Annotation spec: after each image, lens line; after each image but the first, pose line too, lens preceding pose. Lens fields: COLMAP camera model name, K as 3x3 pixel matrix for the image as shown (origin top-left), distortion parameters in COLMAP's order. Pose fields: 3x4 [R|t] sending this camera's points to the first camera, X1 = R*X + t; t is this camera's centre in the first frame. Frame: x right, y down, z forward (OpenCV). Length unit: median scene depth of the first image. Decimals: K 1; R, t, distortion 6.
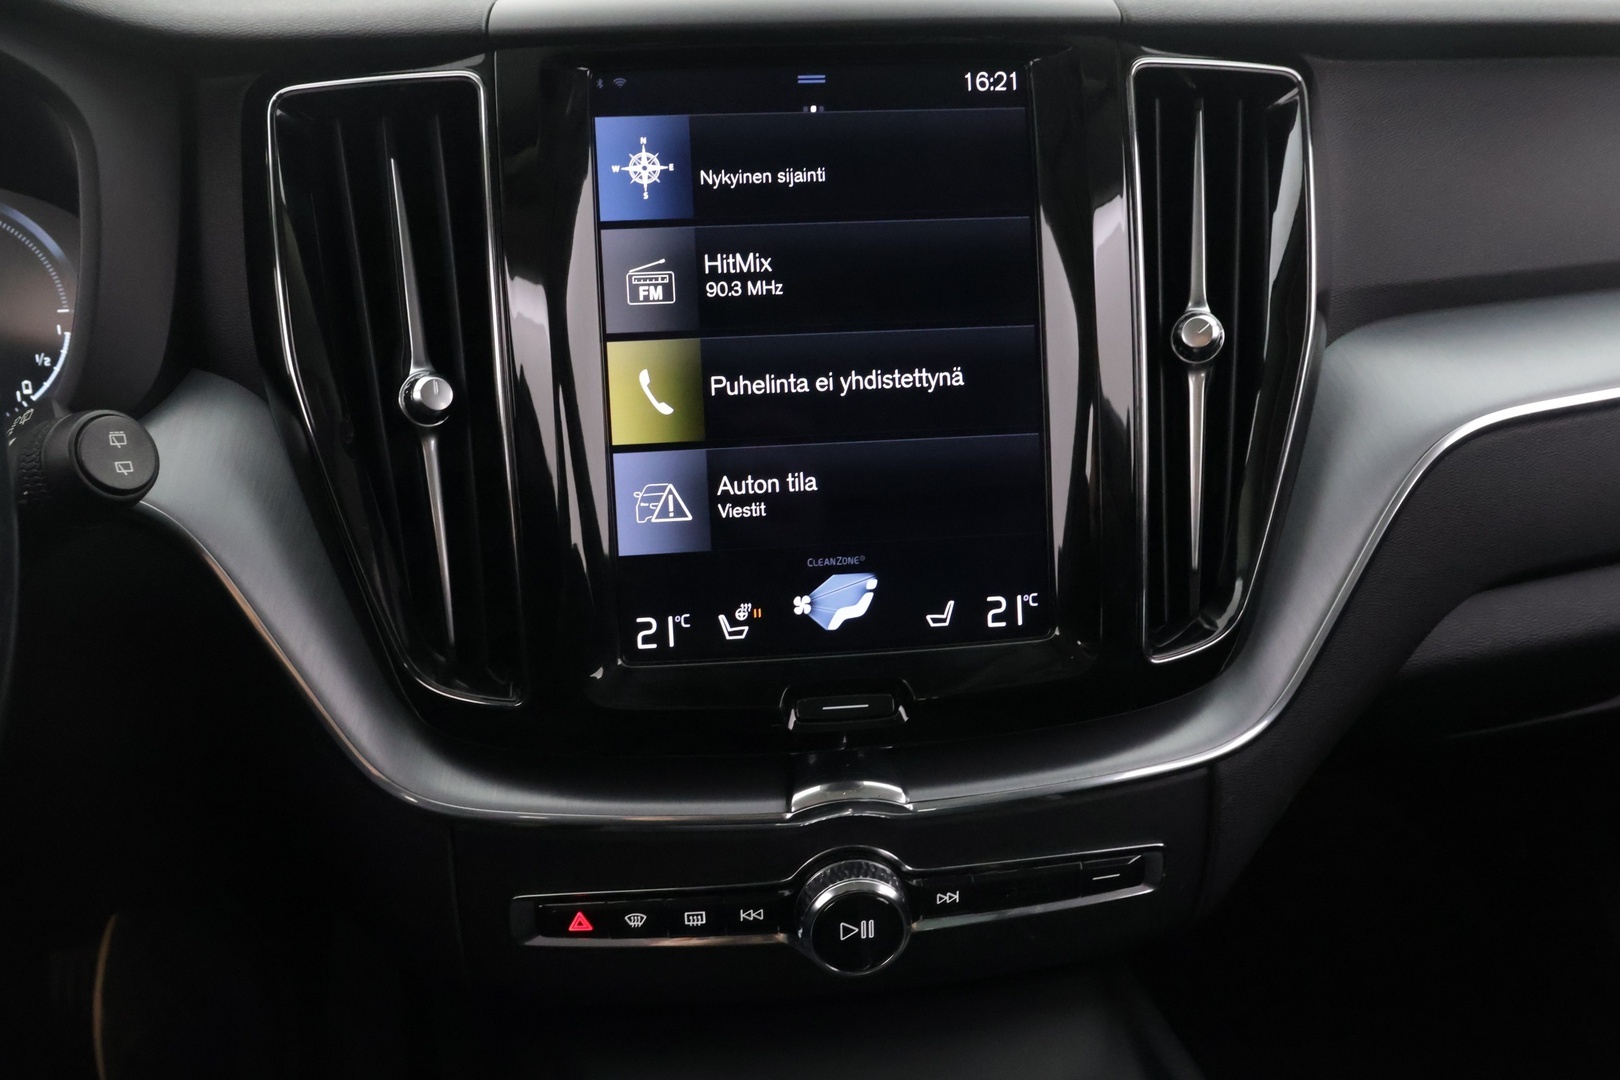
lens RADIAL K [[1362.1, 0, 802.1], [0, 1362.1, 524.6], [0, 0, 1]] dist [-0.040220, 0.032535]
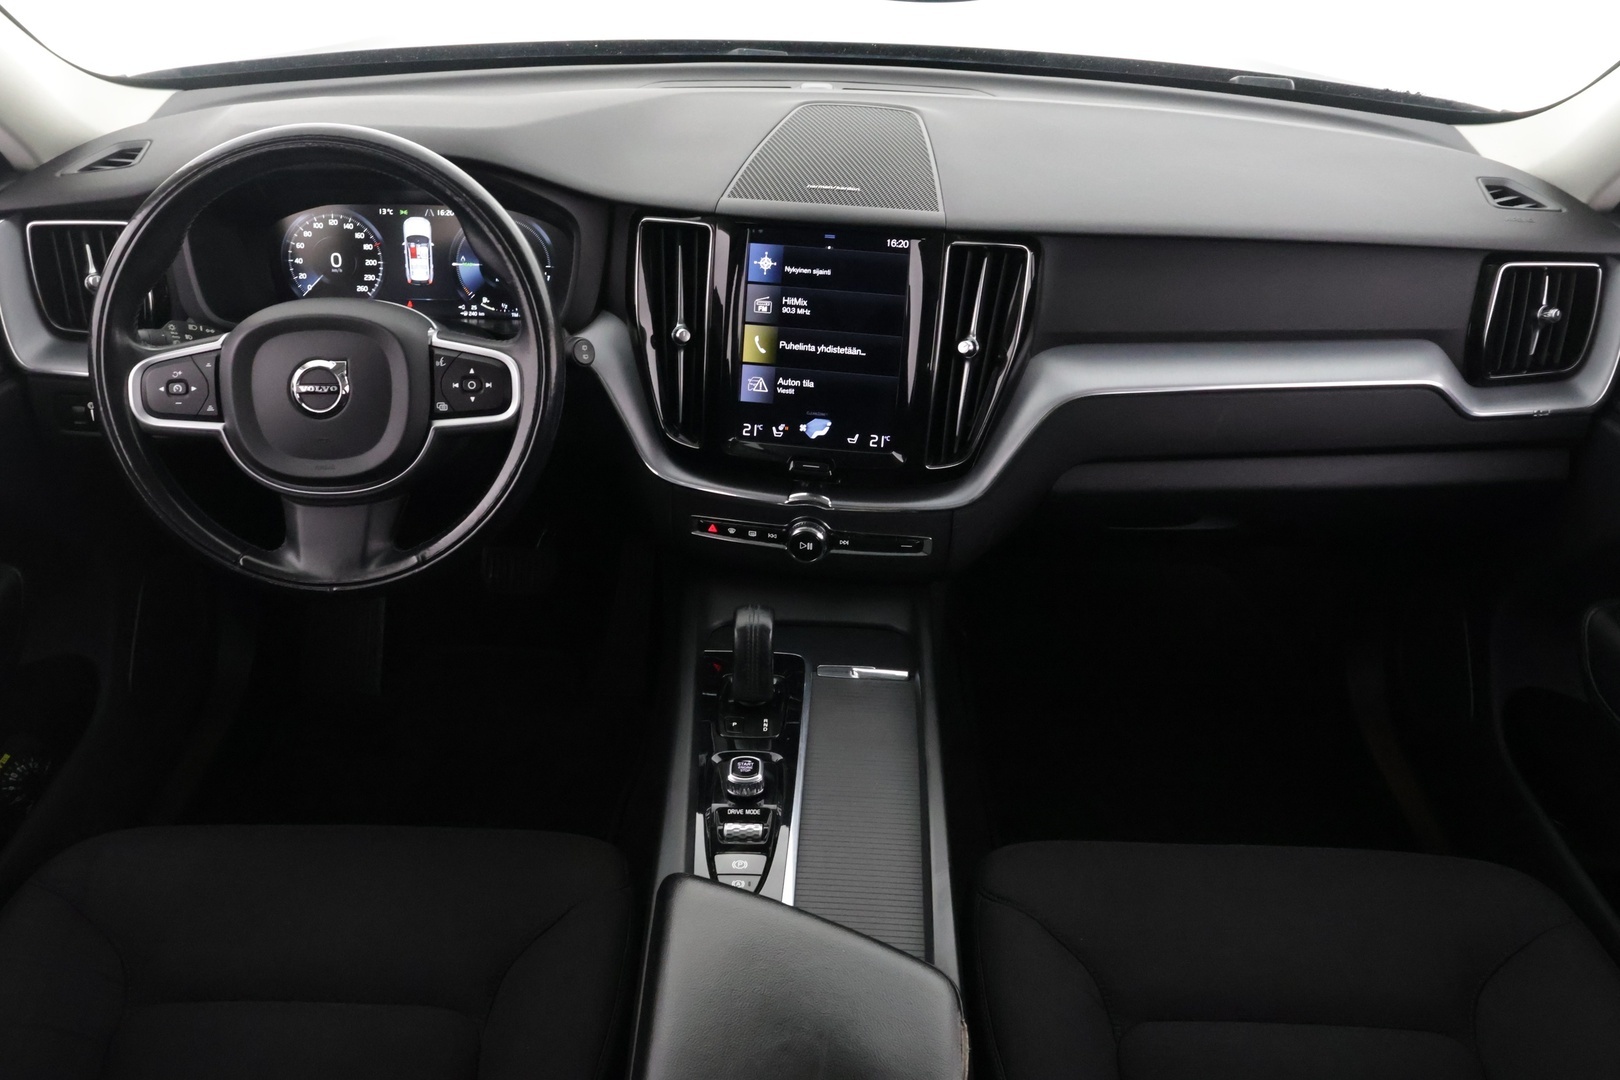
lens RADIAL K [[1362.1, 0, 787.0], [0, 1362.1, 513.9], [0, 0, 1]] dist [-0.040220, 0.032535]
pose [[0.963235, 0.164559, -0.212363, 0.583285], [-0.129589, 0.977010, 0.169289, -0.232842], [0.235339, -0.135545, 0.962415, -1.682133]]
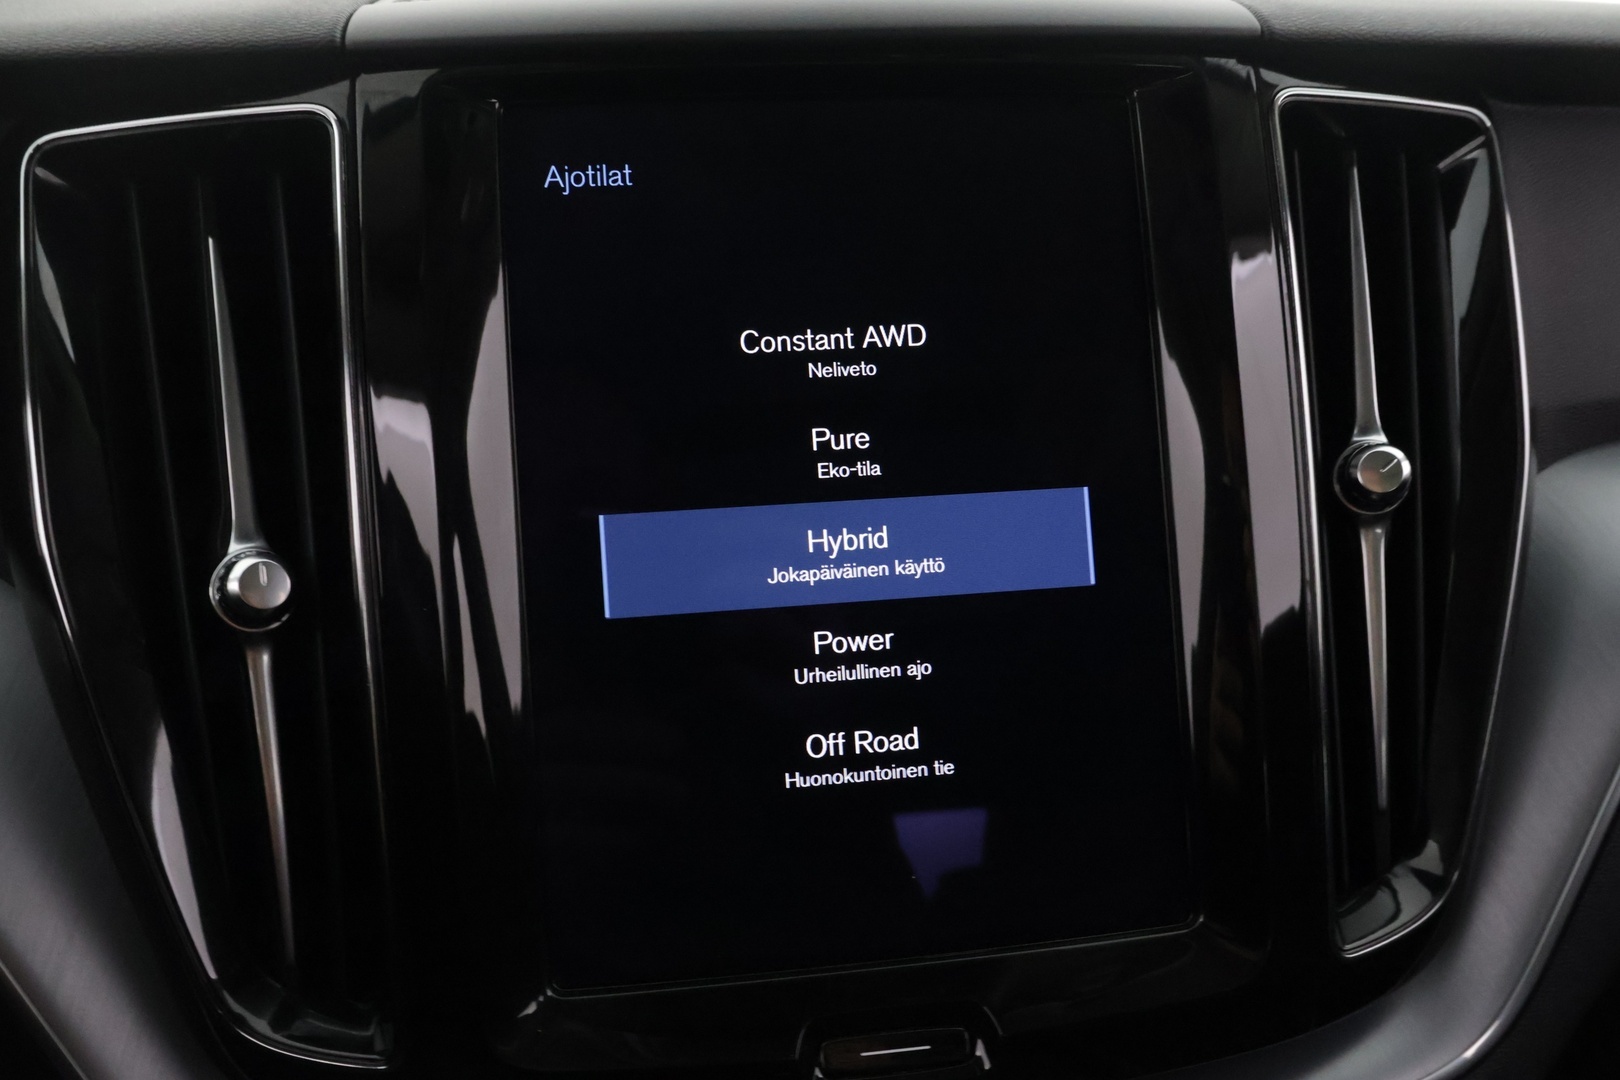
lens RADIAL K [[1362.1, 0, 808.5], [0, 1362.1, 530.4], [0, 0, 1]] dist [-0.040220, 0.032535]
pose [[0.999184, -0.017968, 0.036173, -0.028835], [0.021444, 0.994945, -0.098109, -0.050070], [-0.034227, 0.098805, 0.994518, 0.325823]]
